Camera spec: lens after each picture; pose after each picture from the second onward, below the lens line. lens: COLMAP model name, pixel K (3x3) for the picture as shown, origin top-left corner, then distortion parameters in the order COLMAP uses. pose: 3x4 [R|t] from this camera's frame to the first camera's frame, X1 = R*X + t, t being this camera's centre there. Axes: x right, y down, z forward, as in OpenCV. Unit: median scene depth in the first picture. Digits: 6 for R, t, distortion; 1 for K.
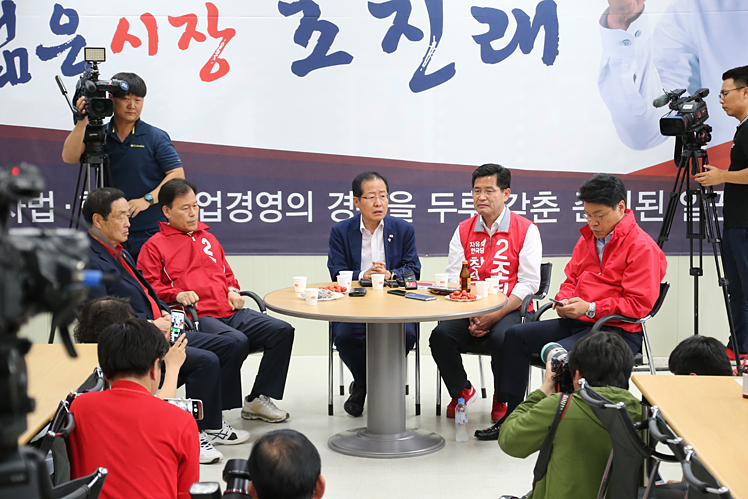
lens RADIAL K [[1640.7, 0, 372.9], [0, 1640.7, 252.6], [0, 0, 1]] dist [0.555919, 0.000000]
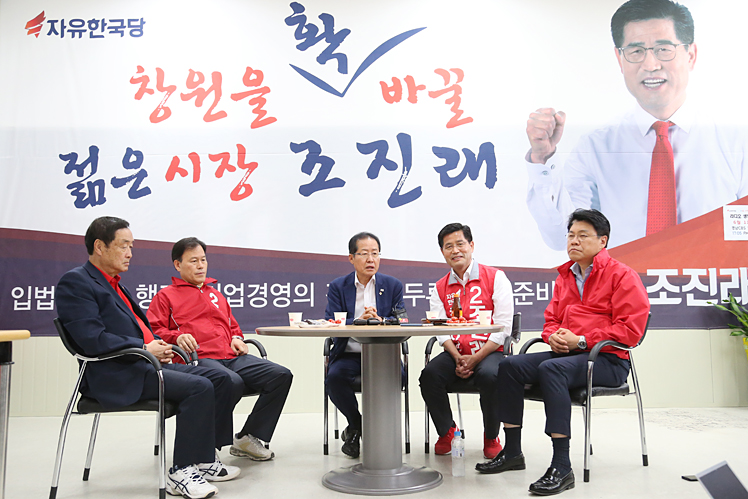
lens RADIAL K [[715.7, 0, 377.8], [0, 715.7, 250.1], [0, 0, 1]] dist [-0.000526, 0.000000]
pose [[0.999161, -0.002275, 0.040899, -0.009583], [0.010795, 0.977786, -0.209330, 0.057069], [-0.039515, 0.209595, 0.976989, 0.445194]]
